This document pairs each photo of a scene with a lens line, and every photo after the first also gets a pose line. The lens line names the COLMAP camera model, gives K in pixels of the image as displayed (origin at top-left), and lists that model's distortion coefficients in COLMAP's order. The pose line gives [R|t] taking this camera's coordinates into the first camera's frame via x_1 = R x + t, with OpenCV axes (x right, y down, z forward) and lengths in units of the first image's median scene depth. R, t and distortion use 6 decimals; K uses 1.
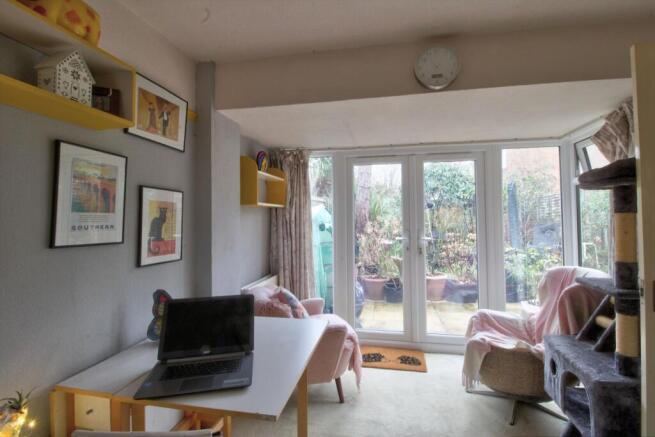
lens RADIAL K [[303.0, 0, 333.4], [0, 303.0, 208.4], [0, 0, 1]] dist [0.001203, -0.012458]
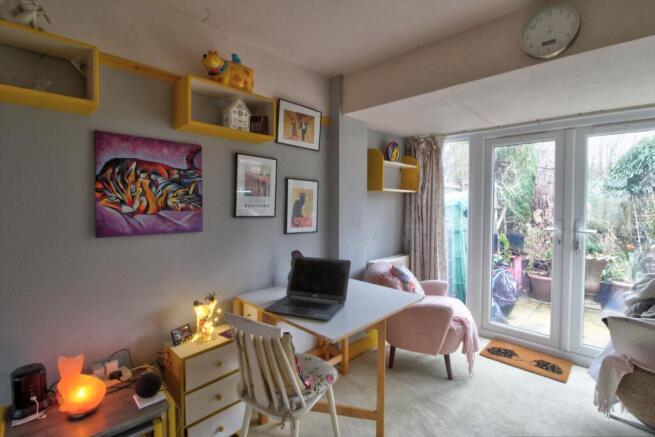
lens RADIAL K [[303.0, 0, 333.4], [0, 303.0, 208.4], [0, 0, 1]] dist [0.001203, -0.012458]
pose [[0.838234, 0.026769, -0.544653, 0.272763], [0.000013, 0.998793, 0.049109, -0.000800], [0.545310, -0.041172, 0.837223, -0.078145]]
